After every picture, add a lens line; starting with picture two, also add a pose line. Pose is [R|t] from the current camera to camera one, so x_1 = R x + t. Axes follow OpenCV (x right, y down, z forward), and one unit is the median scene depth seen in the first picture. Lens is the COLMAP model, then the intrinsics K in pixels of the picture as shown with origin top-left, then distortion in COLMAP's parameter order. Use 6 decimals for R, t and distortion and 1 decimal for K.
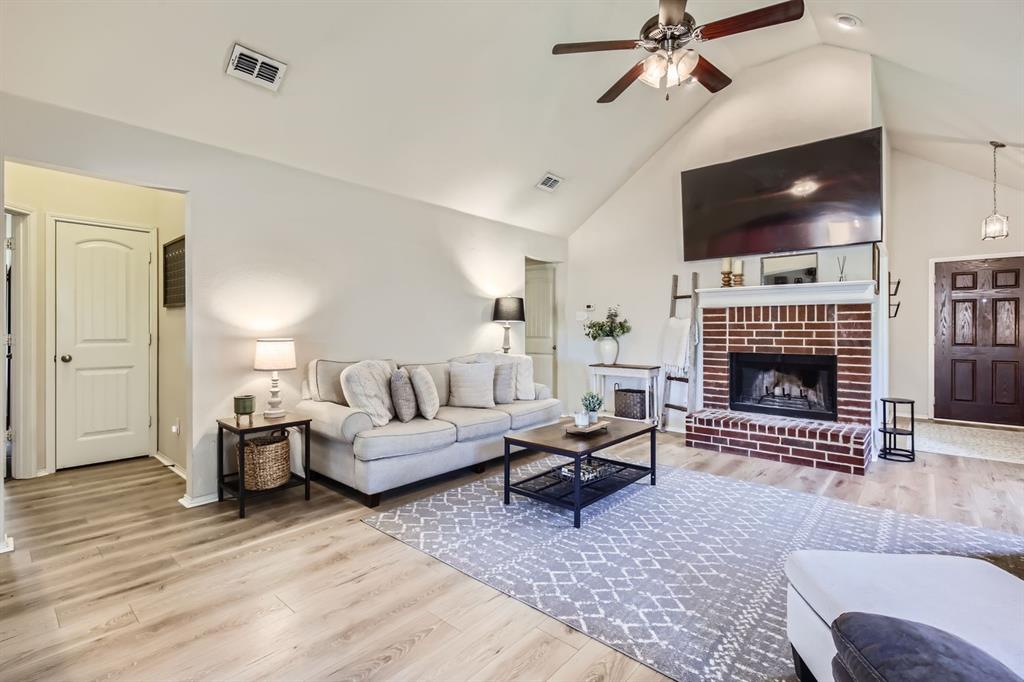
lens RADIAL K [[465.7, 0, 491.9], [0, 465.7, 325.5], [0, 0, 1]] dist [0.002356, 0.000847]
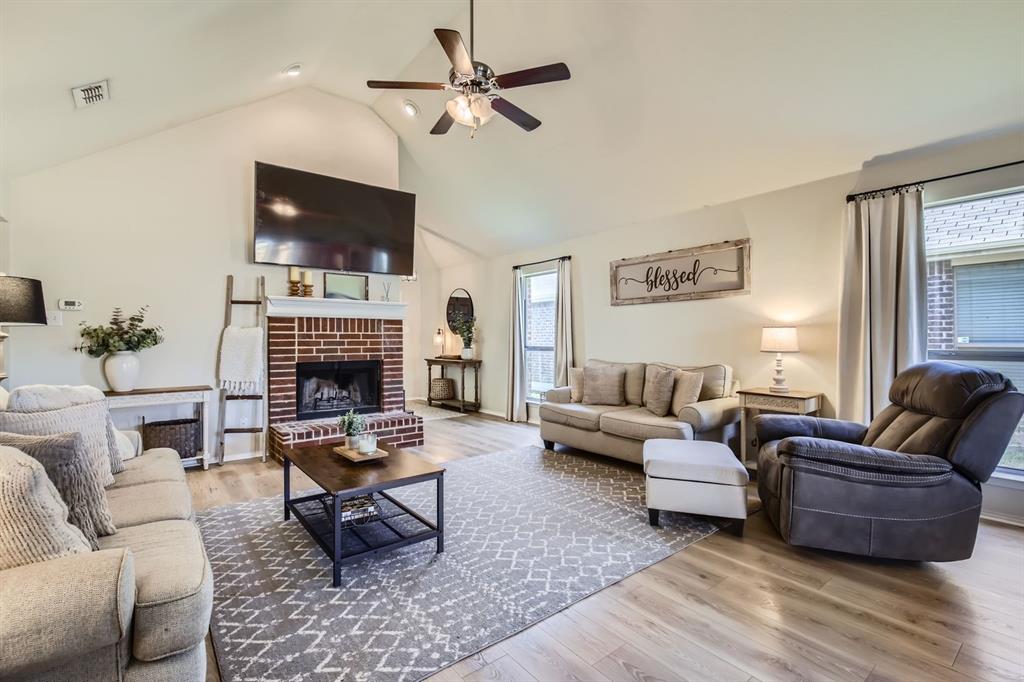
lens RADIAL K [[465.7, 0, 511.6], [0, 465.7, 333.5], [0, 0, 1]] dist [0.002356, 0.000847]
pose [[0.159924, 0.010876, 0.987069, -0.423439], [-0.005383, 0.999934, -0.010146, 0.003799], [-0.987115, -0.003691, 0.159972, 0.421335]]
